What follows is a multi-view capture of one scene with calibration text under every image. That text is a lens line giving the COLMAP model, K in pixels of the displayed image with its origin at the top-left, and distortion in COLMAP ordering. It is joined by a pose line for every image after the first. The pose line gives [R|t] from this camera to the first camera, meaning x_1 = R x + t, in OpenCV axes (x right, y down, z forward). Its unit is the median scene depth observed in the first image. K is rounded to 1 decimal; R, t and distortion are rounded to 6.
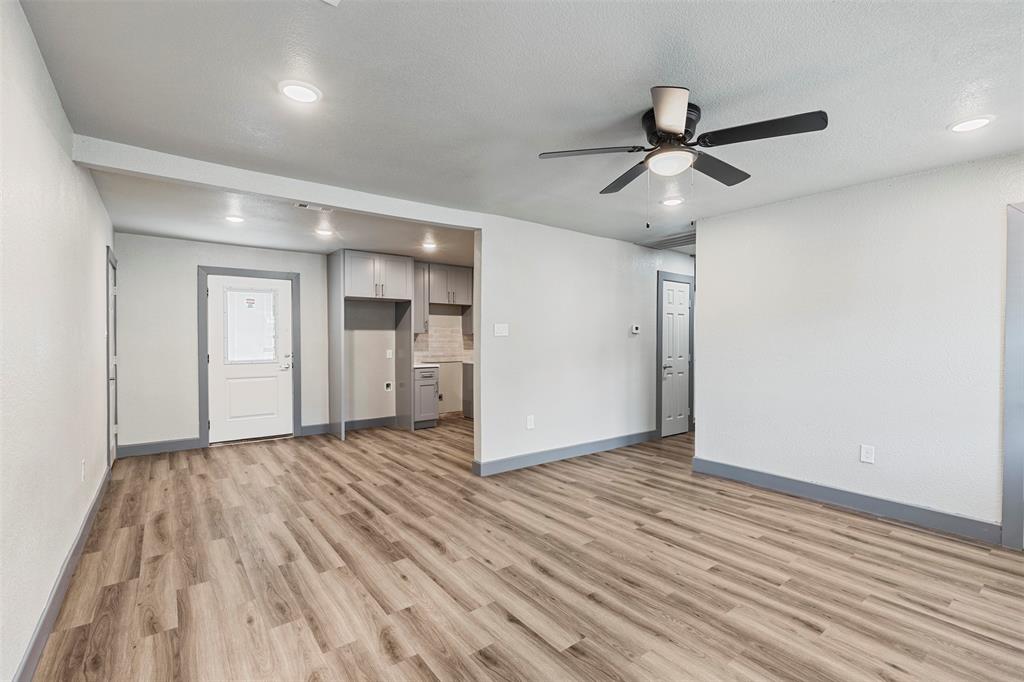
lens RADIAL K [[458.3, 0, 518.6], [0, 458.3, 341.3], [0, 0, 1]] dist [0.000102, -0.000471]
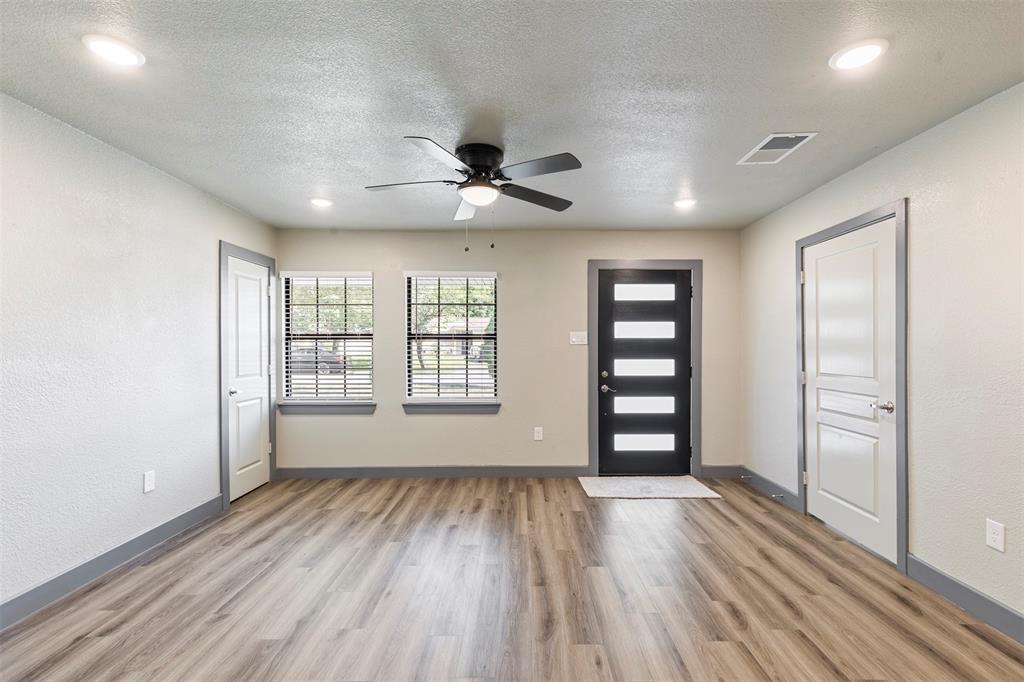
lens RADIAL K [[458.3, 0, 518.6], [0, 458.3, 341.3], [0, 0, 1]] dist [0.000102, -0.000471]
pose [[-0.787657, 0.003464, 0.616104, -0.190278], [0.001212, 0.999991, -0.004073, -0.007315], [-0.616113, -0.002462, -0.787654, 0.762559]]
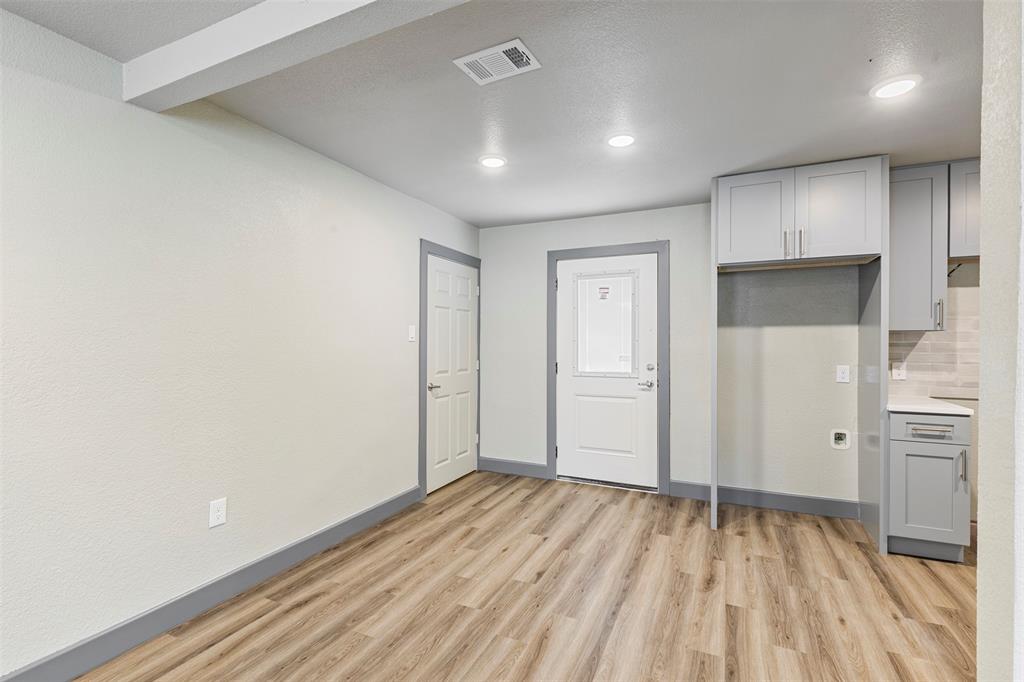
lens RADIAL K [[458.3, 0, 518.6], [0, 458.3, 341.3], [0, 0, 1]] dist [0.000102, -0.000471]
pose [[0.465960, 0.002529, -0.884802, -0.008911], [-0.004249, 0.999991, 0.000620, -0.007252], [0.884796, 0.003470, 0.465966, 0.559163]]
